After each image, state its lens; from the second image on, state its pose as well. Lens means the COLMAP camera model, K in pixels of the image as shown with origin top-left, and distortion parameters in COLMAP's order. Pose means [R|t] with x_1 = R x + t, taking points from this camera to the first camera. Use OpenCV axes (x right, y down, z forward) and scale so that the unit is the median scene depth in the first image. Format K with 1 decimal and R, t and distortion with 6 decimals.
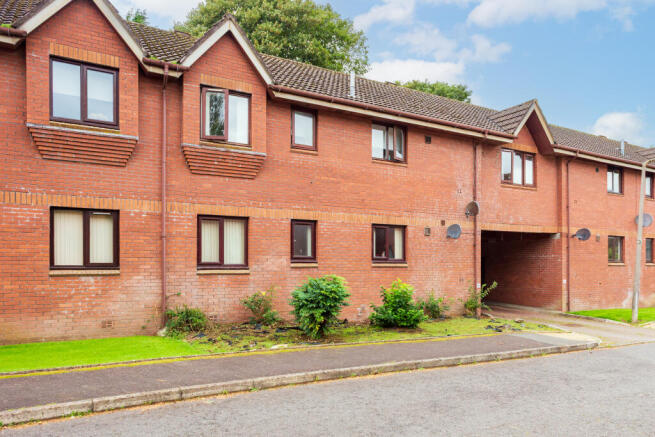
lens RADIAL K [[429.7, 0, 354.8], [0, 429.7, 267.4], [0, 0, 1]] dist [-0.021194, 0.011169]
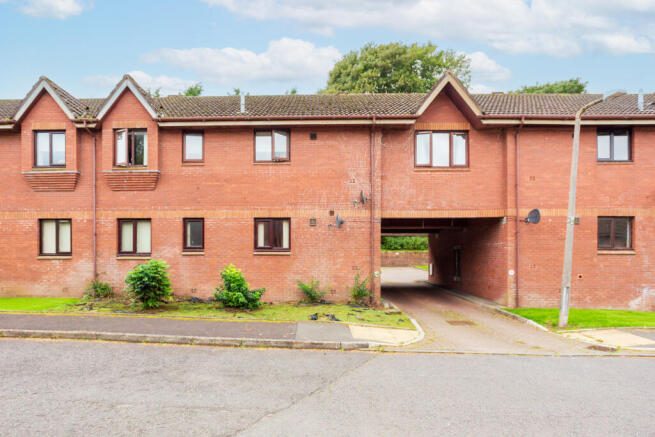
lens RADIAL K [[323.4, 0, 314.9], [0, 323.4, 262.2], [0, 0, 1]] dist [-0.030265, 0.008499]
pose [[0.864060, 0.007031, -0.503340, 0.641753], [-0.004127, 0.999968, 0.006884, 0.012876], [0.503373, -0.003871, 0.864061, 0.334091]]
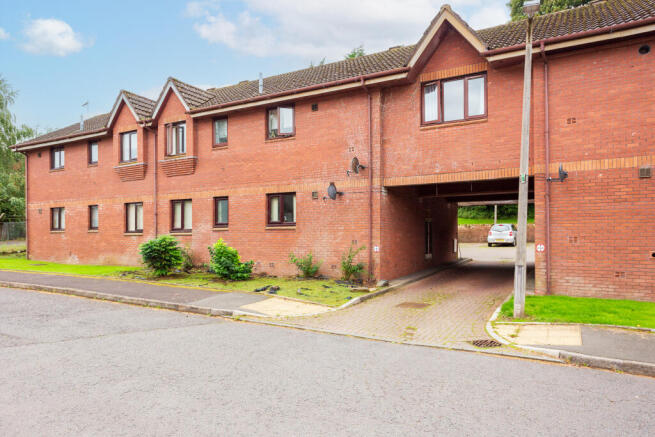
lens RADIAL K [[378.2, 0, 344.1], [0, 378.2, 231.4], [0, 0, 1]] dist [-0.007718, 0.001190]
pose [[0.587369, -0.008474, -0.809275, 1.056044], [0.006745, 0.999962, -0.005575, 0.011585], [0.809291, -0.002184, 0.587404, 0.567929]]
